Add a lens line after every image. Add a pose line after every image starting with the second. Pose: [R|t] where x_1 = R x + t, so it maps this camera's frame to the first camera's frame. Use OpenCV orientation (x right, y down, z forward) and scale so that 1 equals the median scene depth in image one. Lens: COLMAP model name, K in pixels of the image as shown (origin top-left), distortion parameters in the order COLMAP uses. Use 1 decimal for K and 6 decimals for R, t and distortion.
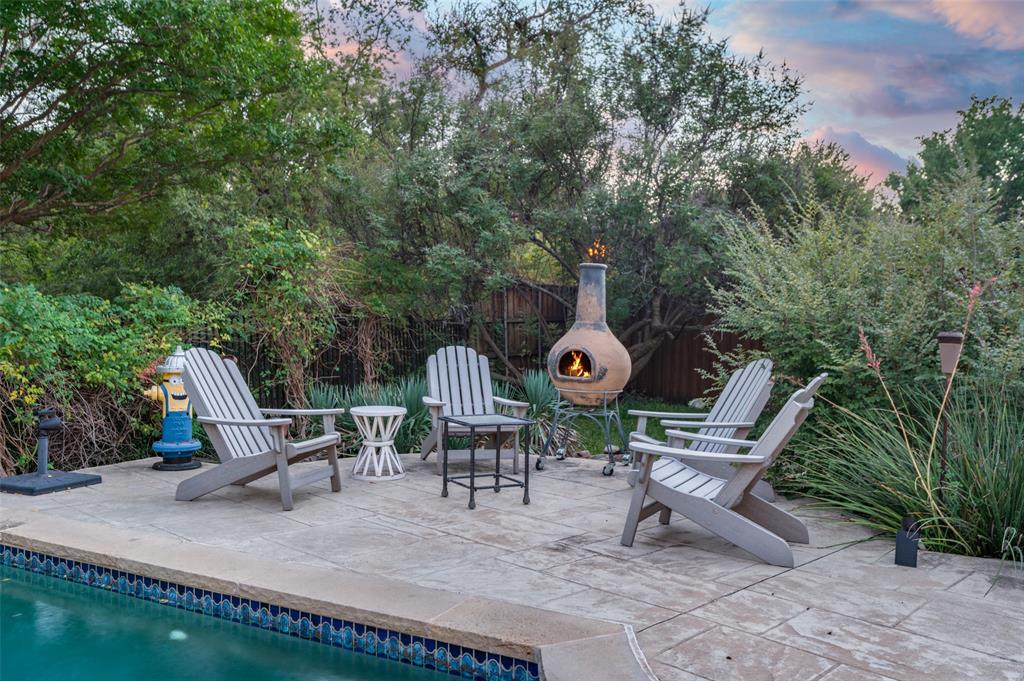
lens RADIAL K [[835.9, 0, 512.0], [0, 835.9, 340.5], [0, 0, 1]] dist [-0.005840, -0.002935]
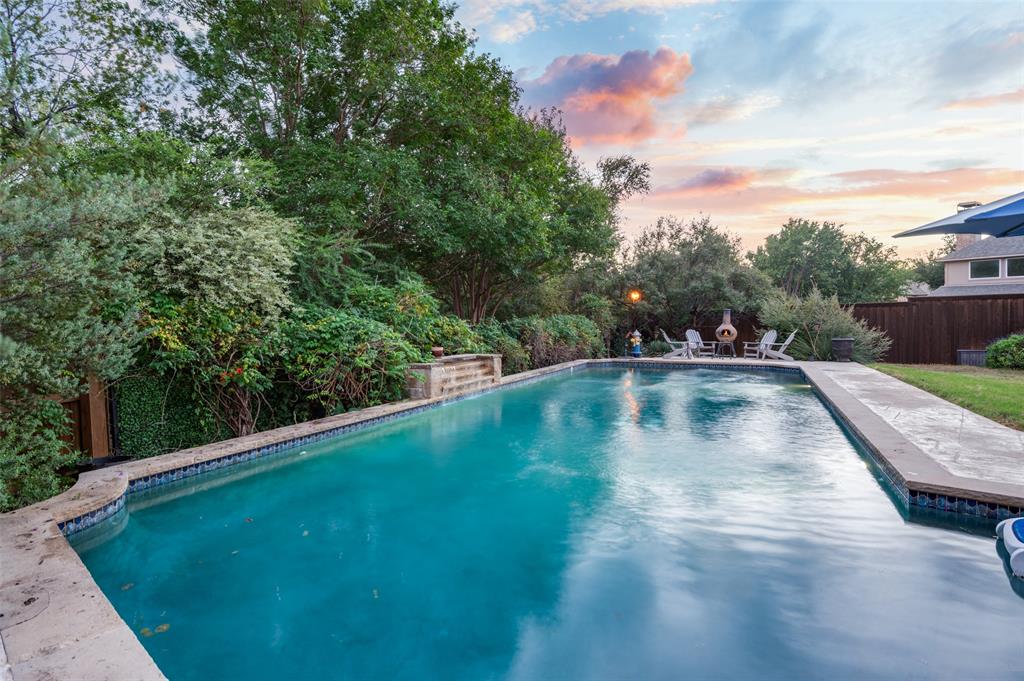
lens RADIAL K [[536.6, 0, 513.8], [0, 536.6, 322.3], [0, 0, 1]] dist [-0.003457, -0.001288]
pose [[0.998905, -0.011969, 0.045231, -0.672803], [0.013657, 0.999215, -0.037190, 0.036921], [-0.044751, 0.037767, 0.998284, -1.005503]]
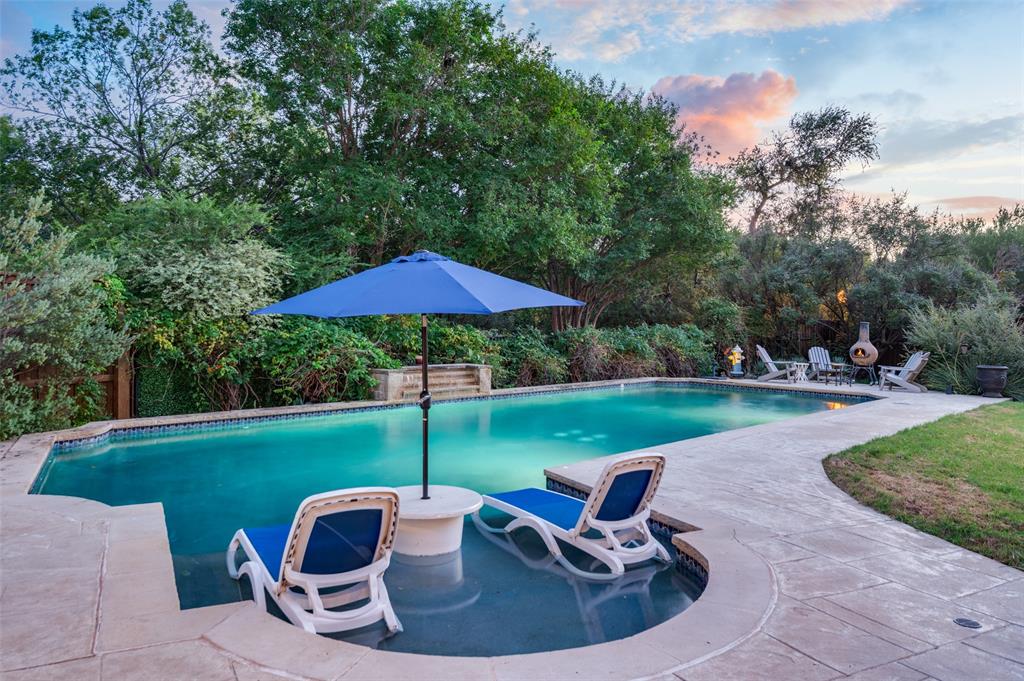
lens RADIAL K [[712.9, 0, 512.7], [0, 712.9, 299.6], [0, 0, 1]] dist [0.002493, 0.002937]
pose [[0.956068, 0.002954, -0.293131, -0.247160], [-0.024005, 0.997380, -0.068244, 0.026877], [0.292161, 0.072283, 0.953634, -1.274933]]
